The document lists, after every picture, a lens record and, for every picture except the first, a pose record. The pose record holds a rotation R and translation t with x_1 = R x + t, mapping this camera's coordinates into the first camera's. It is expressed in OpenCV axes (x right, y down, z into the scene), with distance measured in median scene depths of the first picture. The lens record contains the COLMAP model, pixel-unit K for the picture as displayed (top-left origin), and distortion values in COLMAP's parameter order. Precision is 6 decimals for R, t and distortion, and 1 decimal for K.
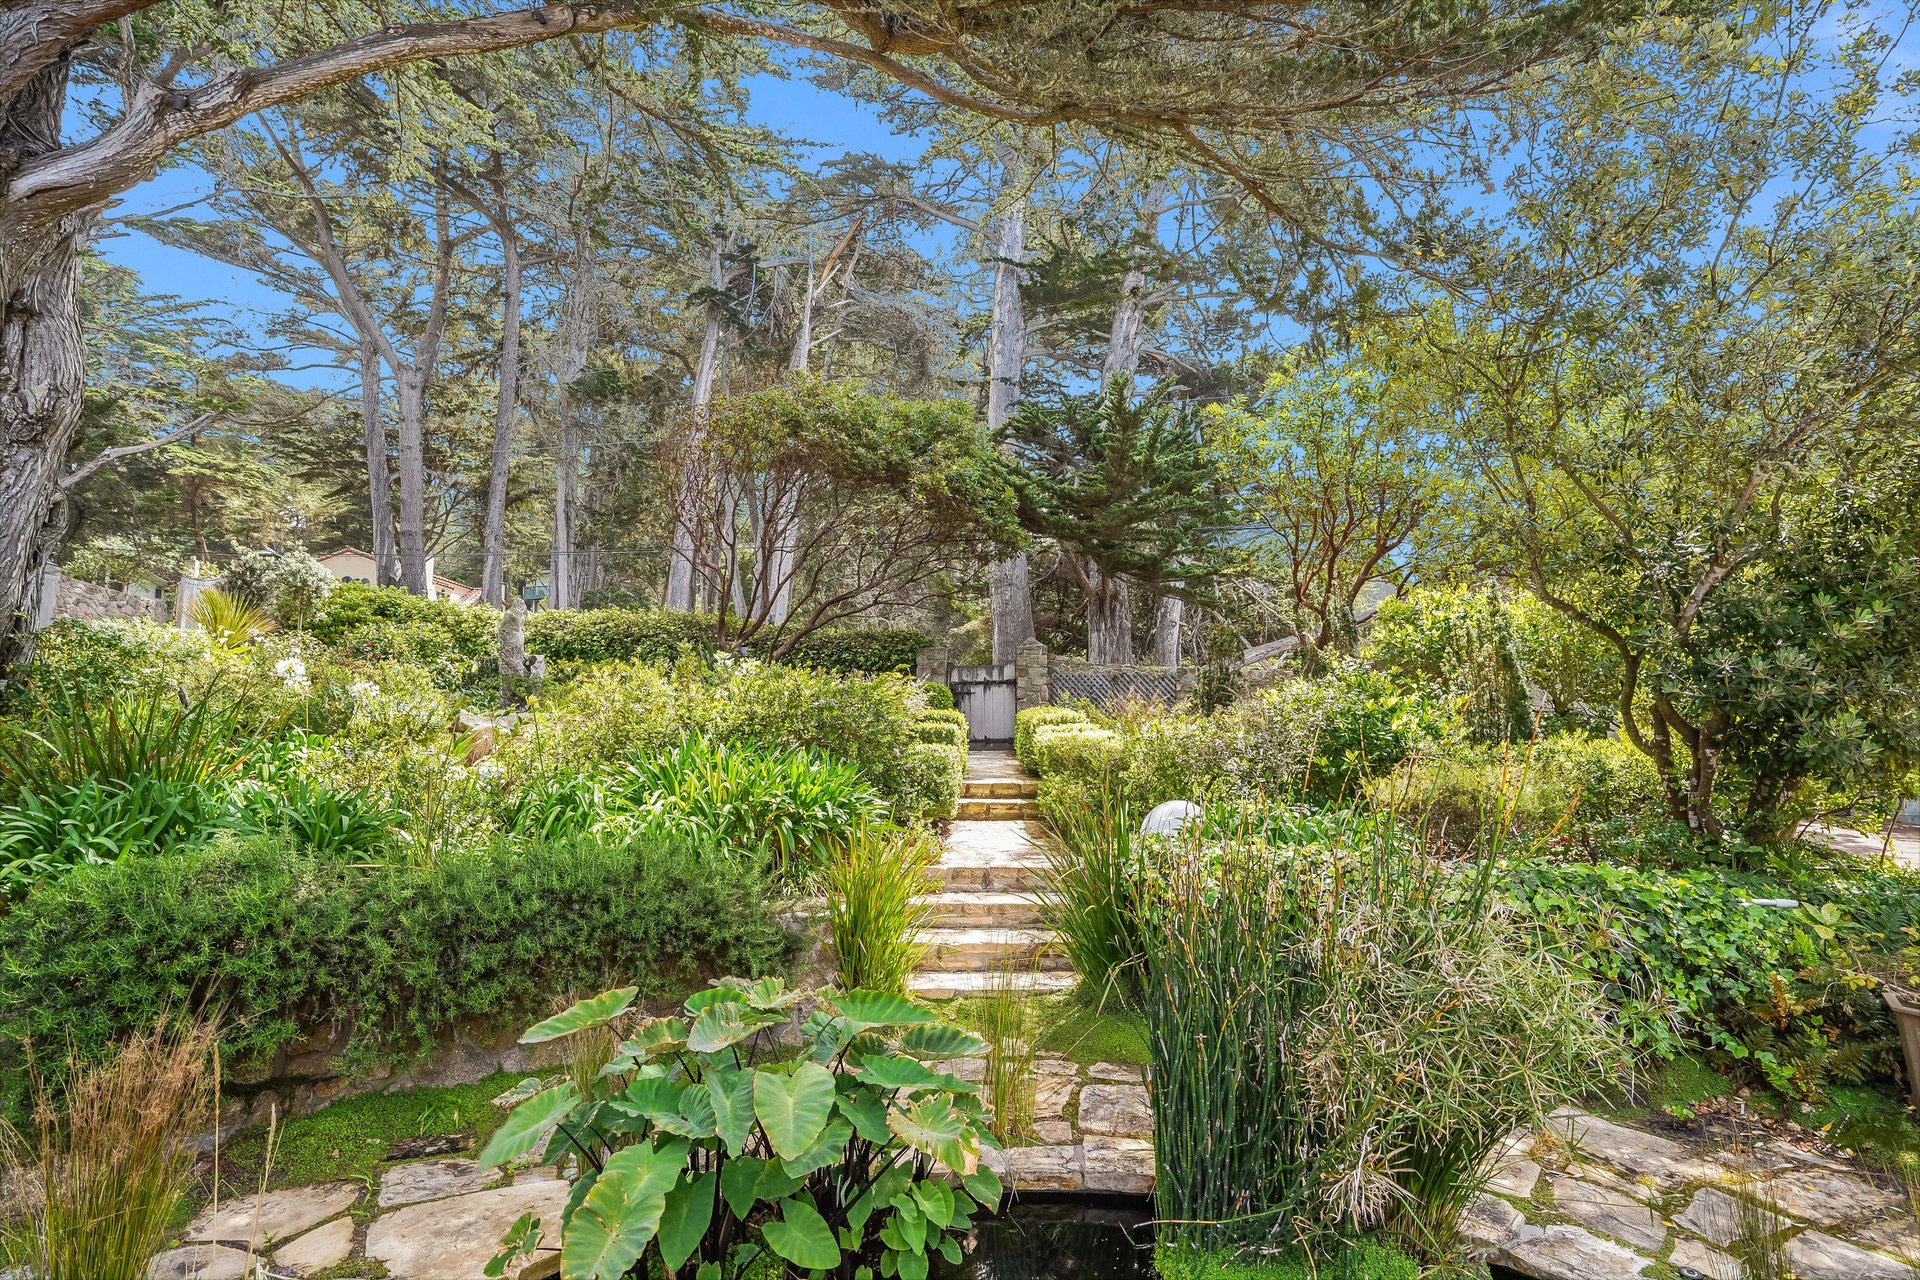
lens RADIAL K [[896.7, 0, 960.5], [0, 896.7, 666.5], [0, 0, 1]] dist [-0.059662, 0.025332]
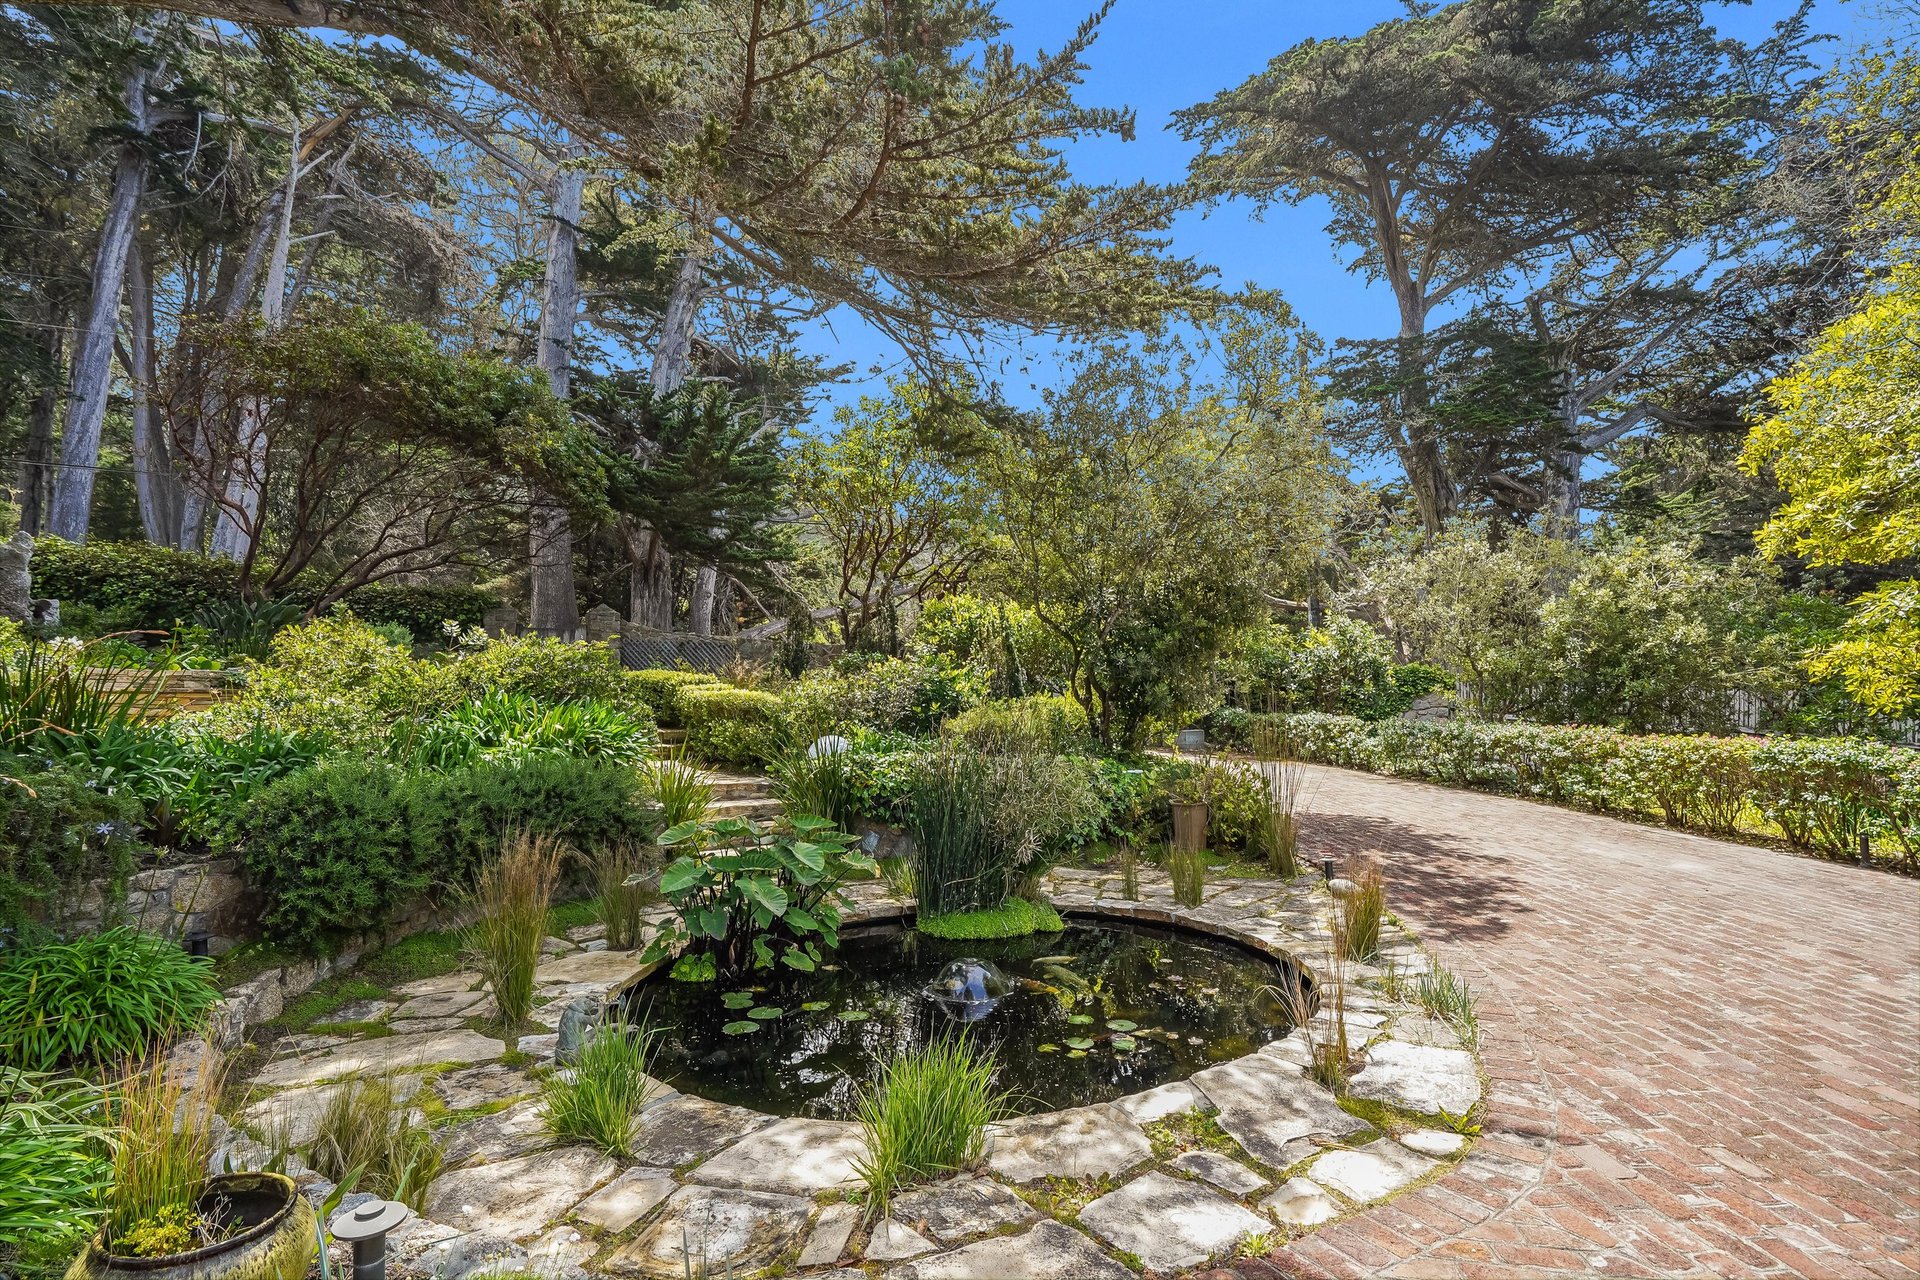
lens RADIAL K [[896.7, 0, 960.5], [0, 896.7, 666.5], [0, 0, 1]] dist [-0.059662, 0.025332]
pose [[0.841349, 0.020005, 0.540121, -0.337891], [-0.042483, 0.998671, 0.029187, -0.017761], [-0.538819, -0.047502, 0.841081, -0.334588]]
